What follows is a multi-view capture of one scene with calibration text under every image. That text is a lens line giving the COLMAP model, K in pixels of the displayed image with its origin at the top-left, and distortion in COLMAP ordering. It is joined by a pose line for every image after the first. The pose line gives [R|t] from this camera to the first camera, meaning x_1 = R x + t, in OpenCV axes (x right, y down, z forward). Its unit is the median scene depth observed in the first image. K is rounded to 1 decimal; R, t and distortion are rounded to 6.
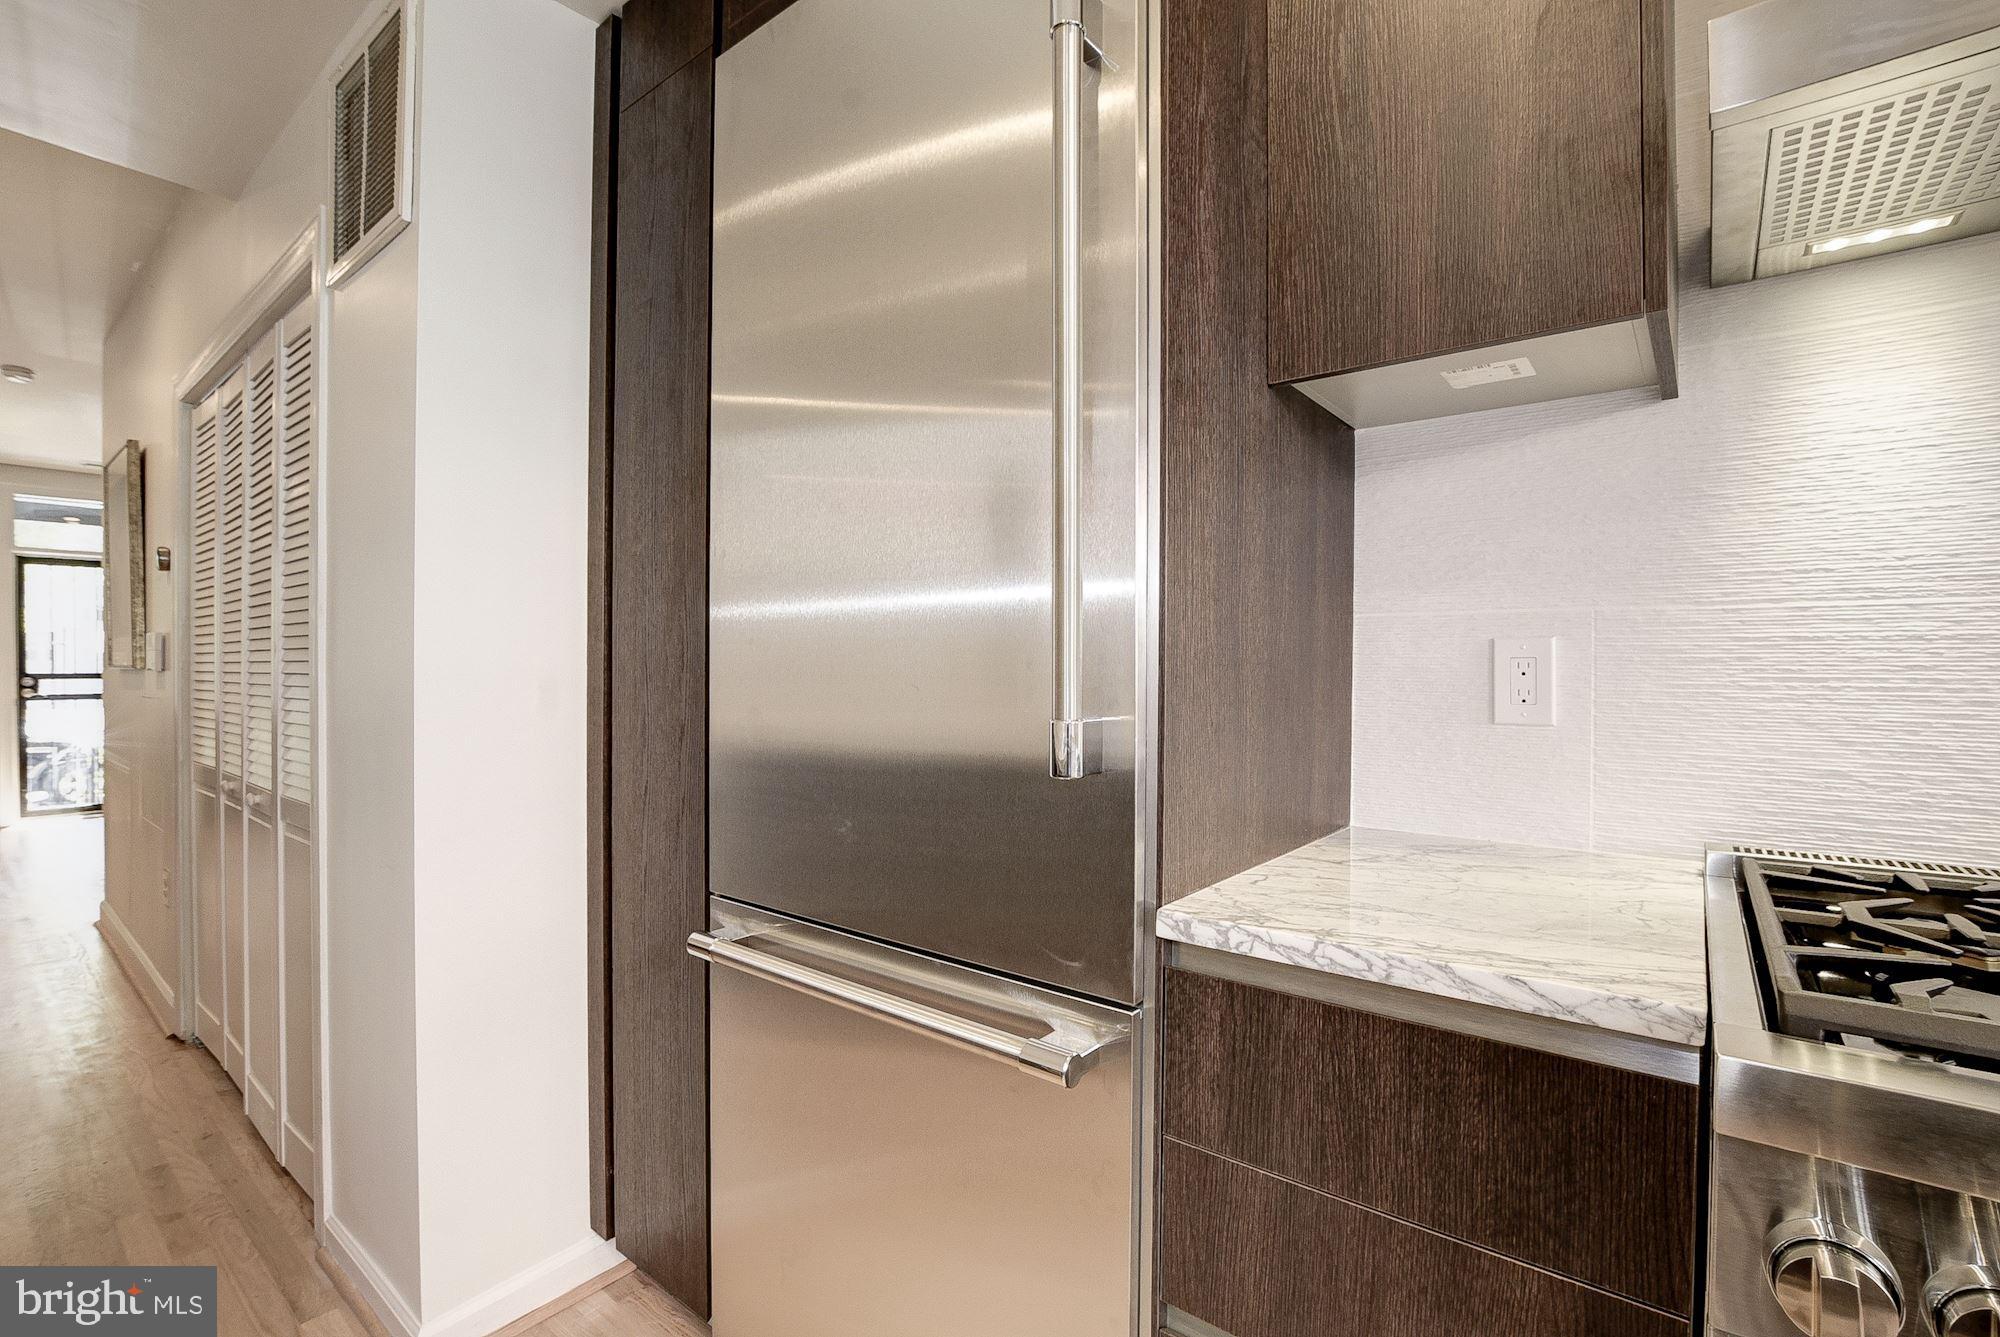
lens RADIAL K [[886.5, 0, 1003.6], [0, 886.5, 673.2], [0, 0, 1]] dist [-0.016583, 0.000813]
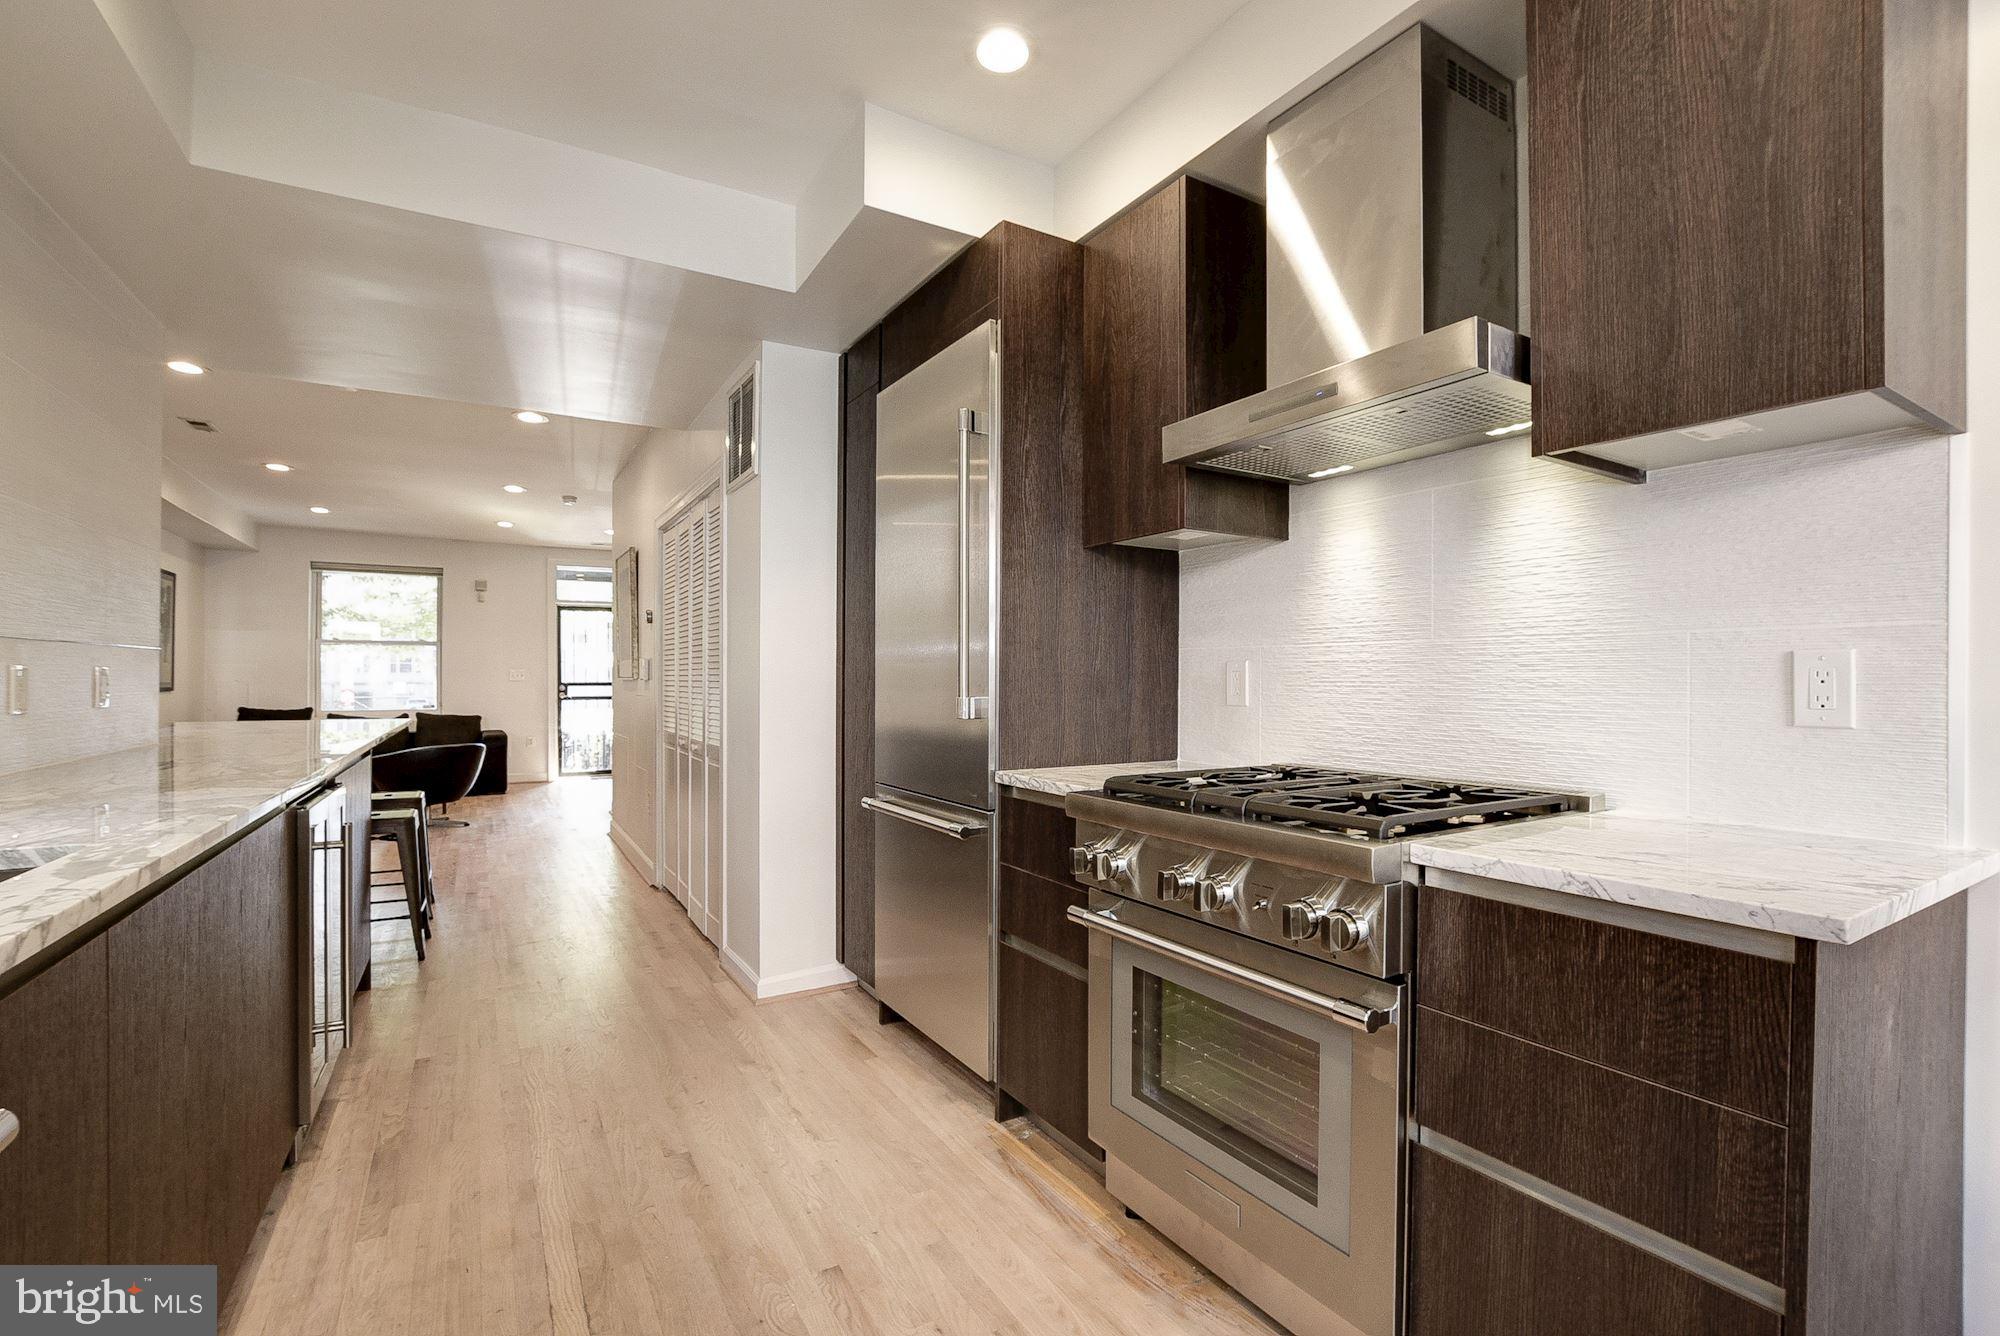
lens RADIAL K [[886.5, 0, 1001.0], [0, 886.5, 675.7], [0, 0, 1]] dist [-0.016583, 0.000813]
pose [[0.936224, -0.002686, -0.351394, 0.366523], [-0.000471, 0.999960, -0.008900, 0.004371], [0.351403, 0.008498, 0.936186, -0.468072]]
